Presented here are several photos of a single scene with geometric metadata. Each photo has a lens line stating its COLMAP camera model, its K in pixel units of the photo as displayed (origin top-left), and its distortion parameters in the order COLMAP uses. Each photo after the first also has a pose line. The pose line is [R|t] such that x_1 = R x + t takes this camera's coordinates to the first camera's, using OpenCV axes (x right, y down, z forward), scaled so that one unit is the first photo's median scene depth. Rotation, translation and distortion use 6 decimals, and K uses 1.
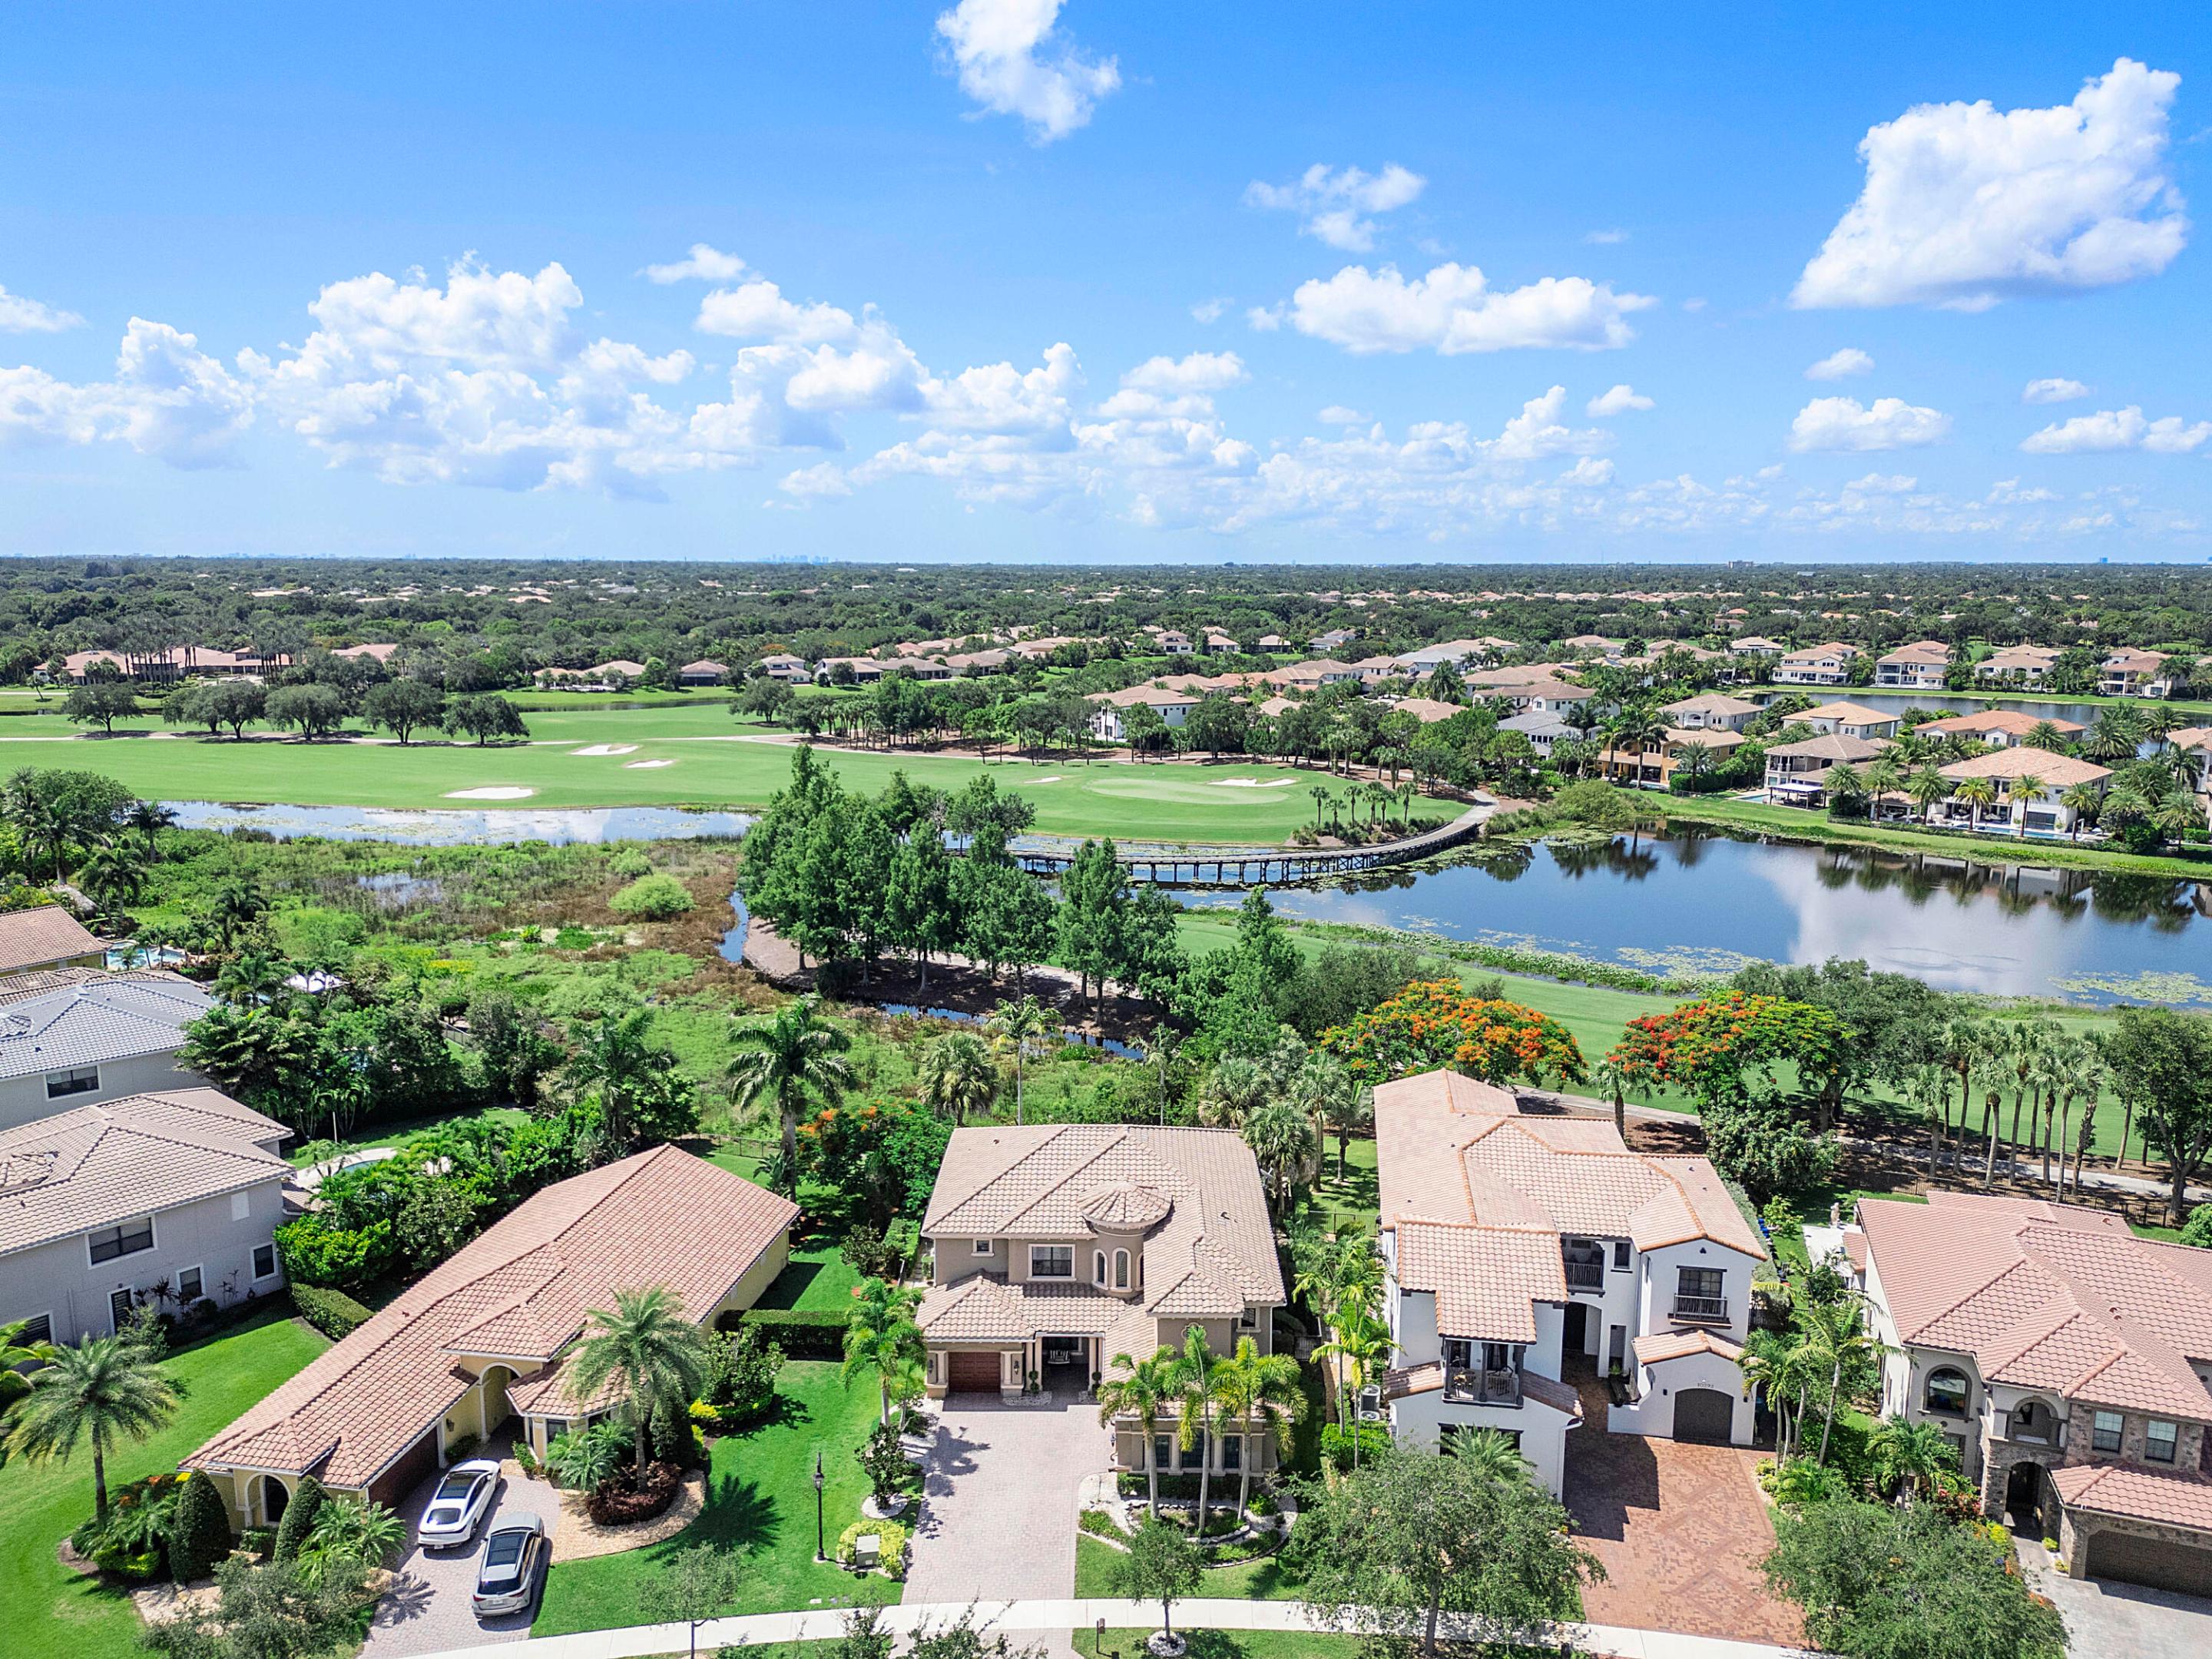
lens RADIAL K [[1427.3, 0, 1105.2], [0, 1427.3, 822.6], [0, 0, 1]] dist [0.040535, -0.027697]
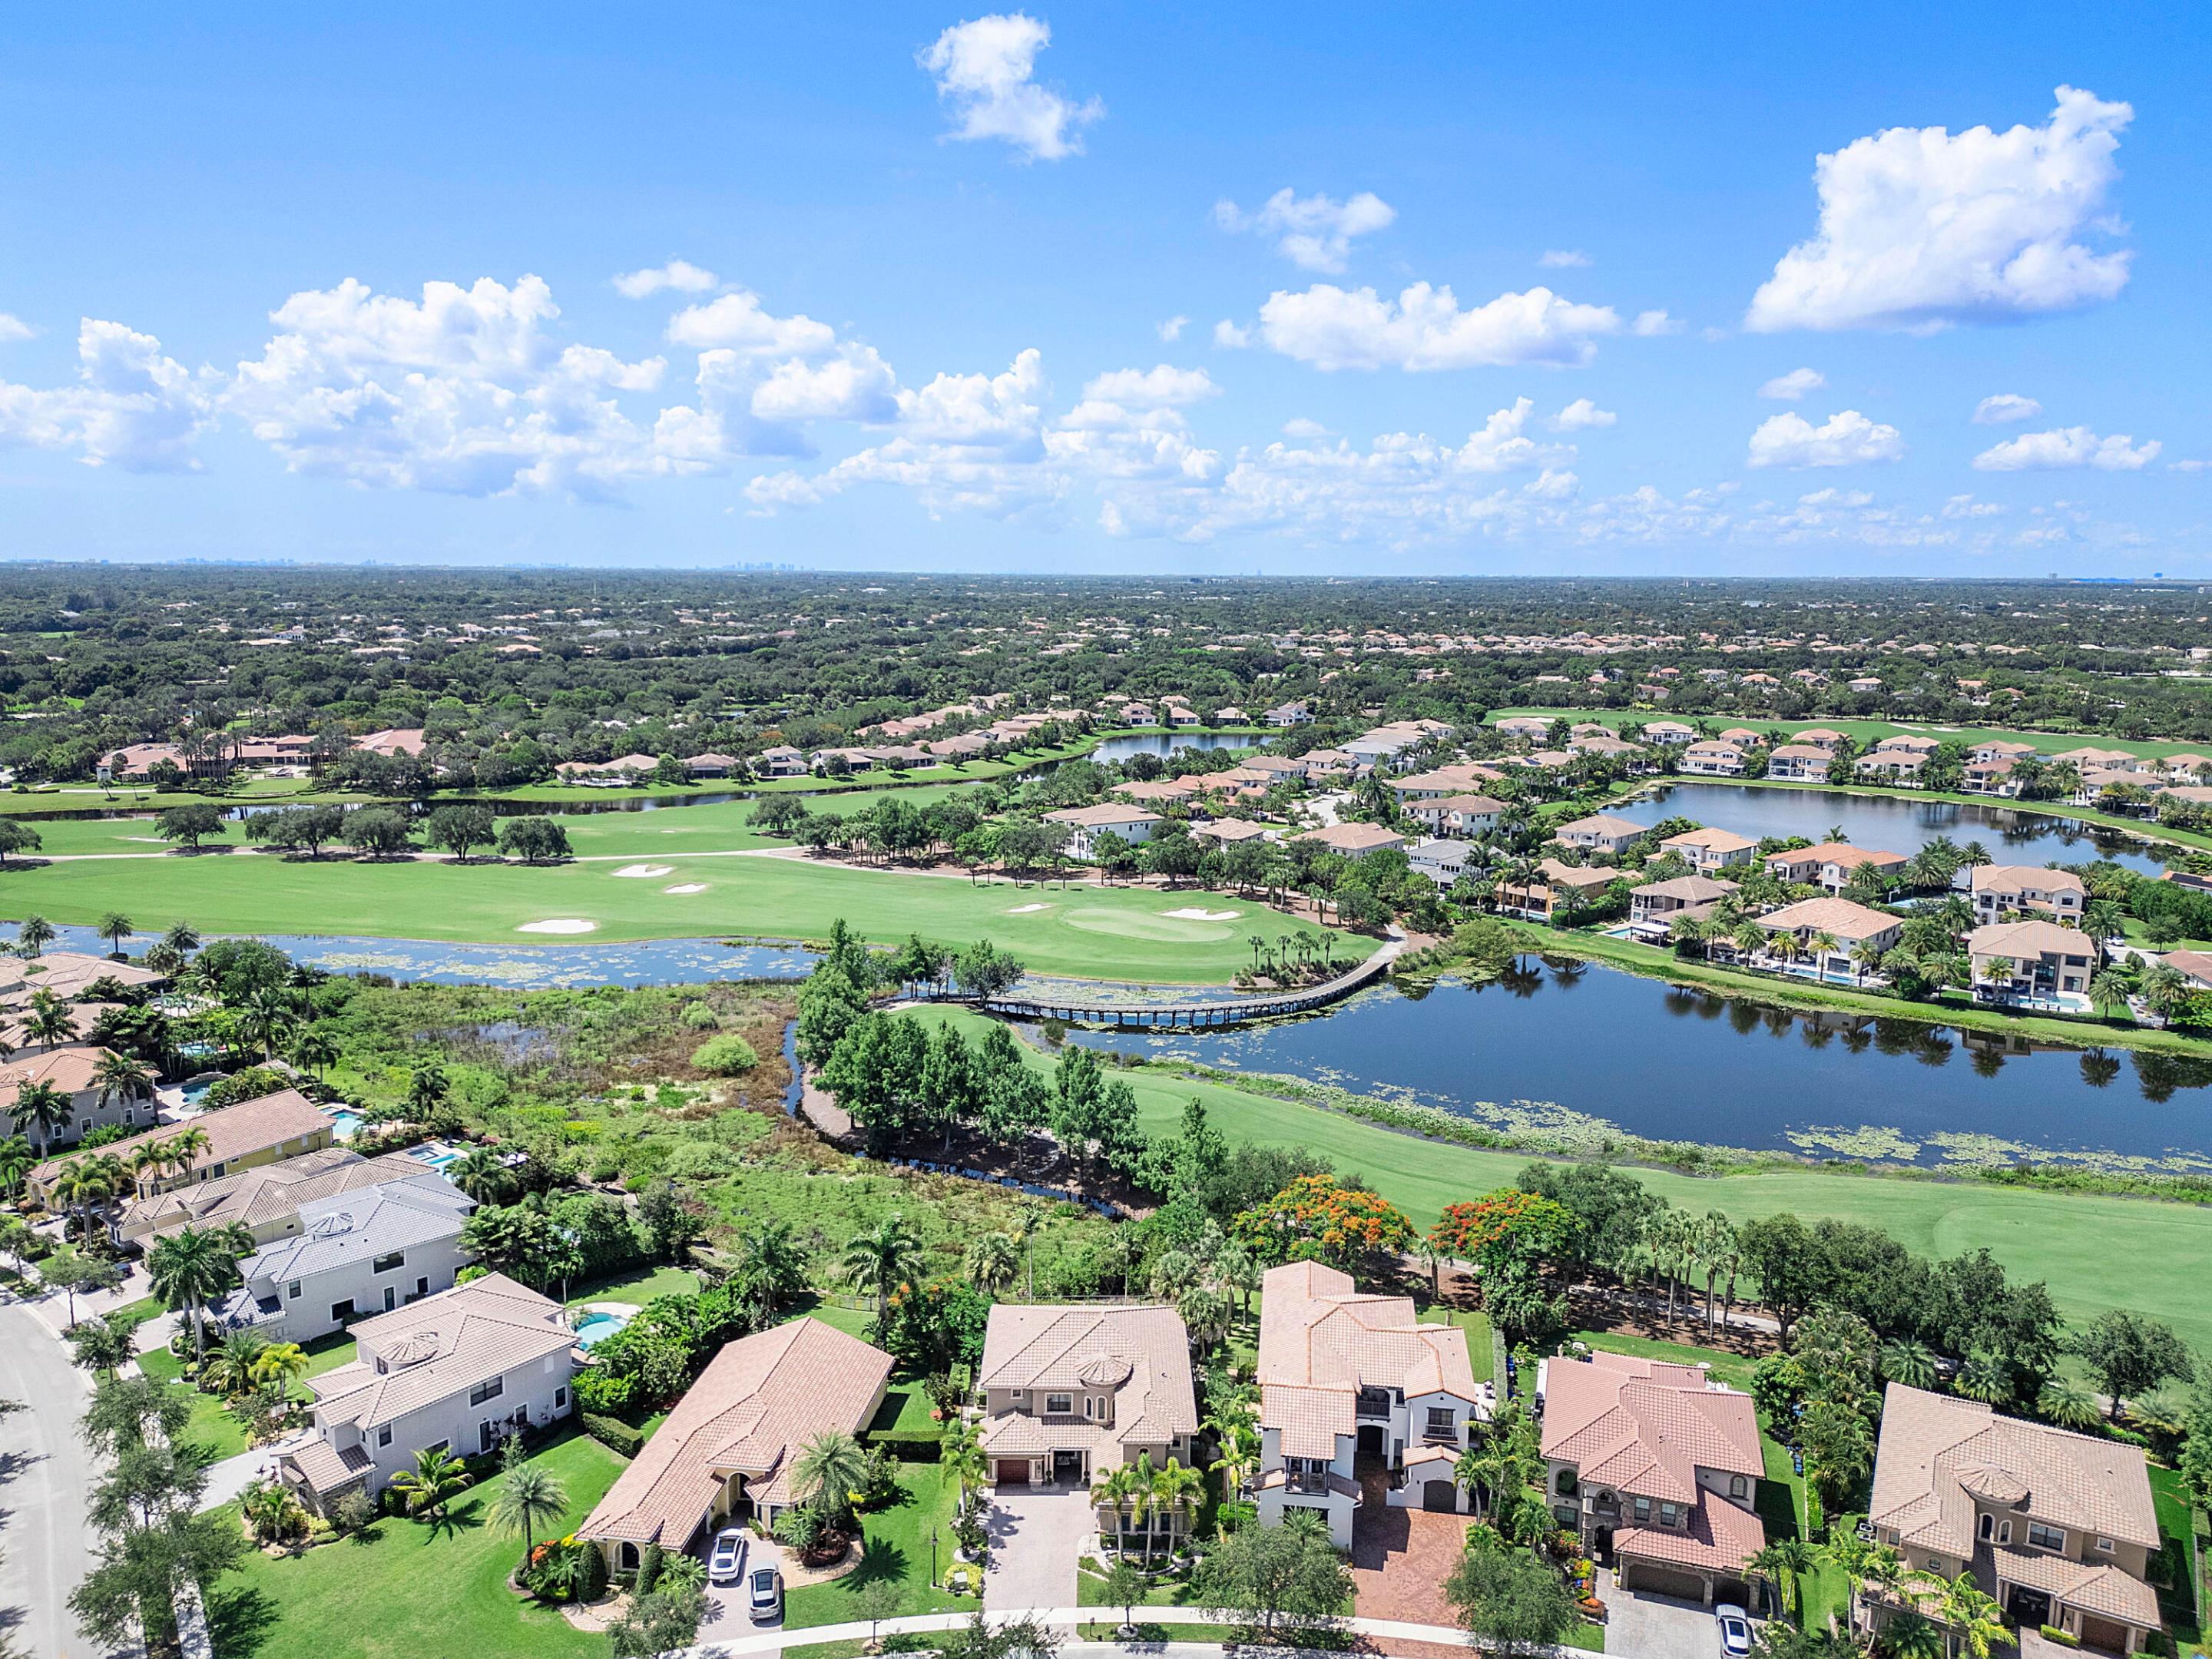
lens RADIAL K [[1427.3, 0, 1105.2], [0, 1427.3, 822.6], [0, 0, 1]] dist [0.040535, -0.027697]
pose [[0.999703, 0.003819, 0.024054, -0.019980], [-0.003689, 0.999978, -0.005439, -0.266043], [-0.024074, 0.005348, 0.999696, -0.496729]]
